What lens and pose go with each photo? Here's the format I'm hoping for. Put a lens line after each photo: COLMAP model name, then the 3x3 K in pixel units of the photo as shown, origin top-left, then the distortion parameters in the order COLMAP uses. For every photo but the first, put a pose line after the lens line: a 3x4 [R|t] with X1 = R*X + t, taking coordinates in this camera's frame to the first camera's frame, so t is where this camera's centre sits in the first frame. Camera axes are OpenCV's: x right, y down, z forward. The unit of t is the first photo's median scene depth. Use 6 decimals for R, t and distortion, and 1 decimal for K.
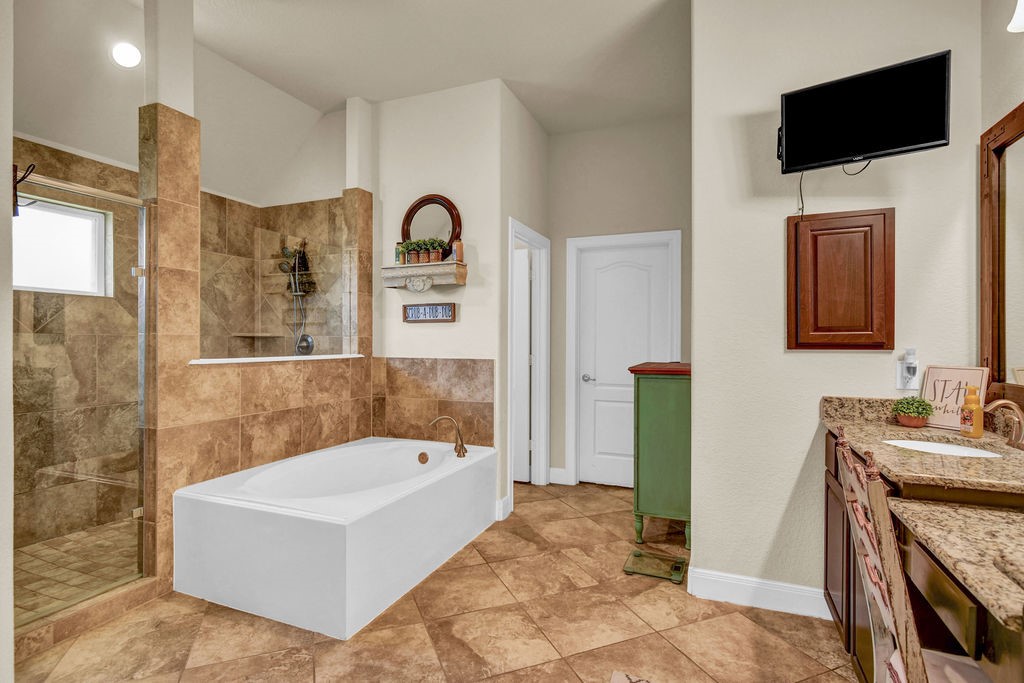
lens RADIAL K [[508.6, 0, 512.5], [0, 508.6, 341.1], [0, 0, 1]] dist [0.009112, -0.004510]
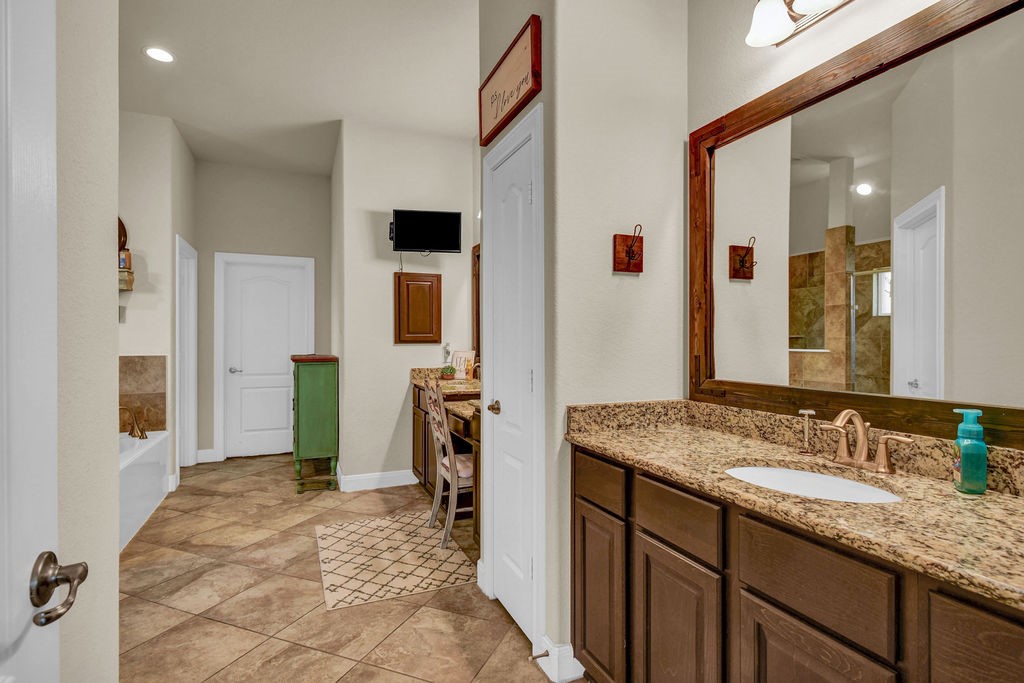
lens RADIAL K [[508.6, 0, 518.6], [0, 508.6, 341.3], [0, 0, 1]] dist [0.009112, -0.004510]
pose [[0.693334, -0.005995, 0.720592, -0.346100], [0.002258, 0.999979, 0.006147, -0.002300], [-0.720613, -0.002635, 0.693332, -0.434408]]
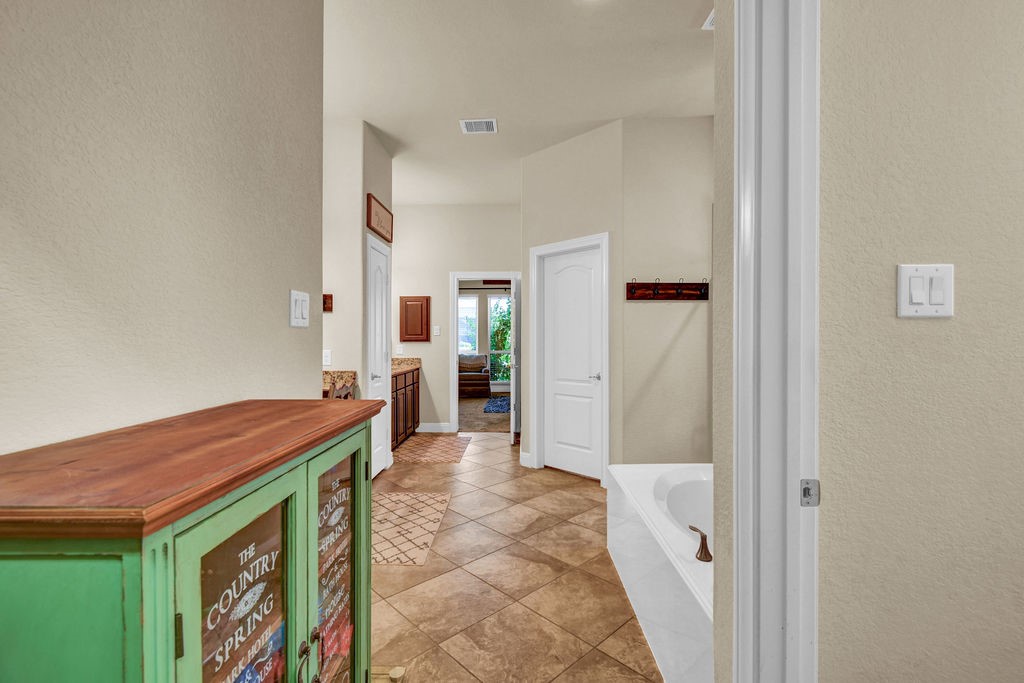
lens RADIAL K [[454.2, 0, 514.3], [0, 454.2, 340.7], [0, 0, 1]] dist [0.009463, -0.003279]
pose [[-0.928618, -0.000016, -0.371037, 0.261322], [-0.001945, 0.999986, 0.004827, -0.002762], [0.371032, 0.005204, -0.928606, 1.369553]]
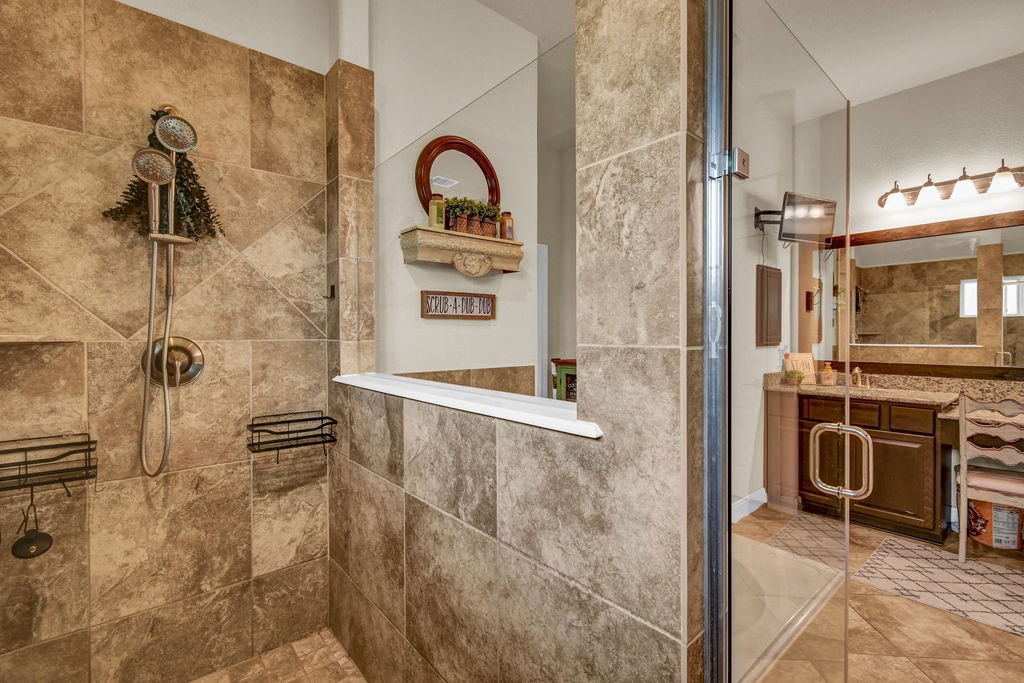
lens RADIAL K [[454.2, 0, 508.7], [0, 454.2, 339.9], [0, 0, 1]] dist [0.009463, -0.003279]
pose [[0.455038, -0.014370, 0.890356, -0.792231], [0.006754, 0.999897, 0.012686, -0.017842], [-0.890446, 0.000240, 0.455088, 0.746914]]
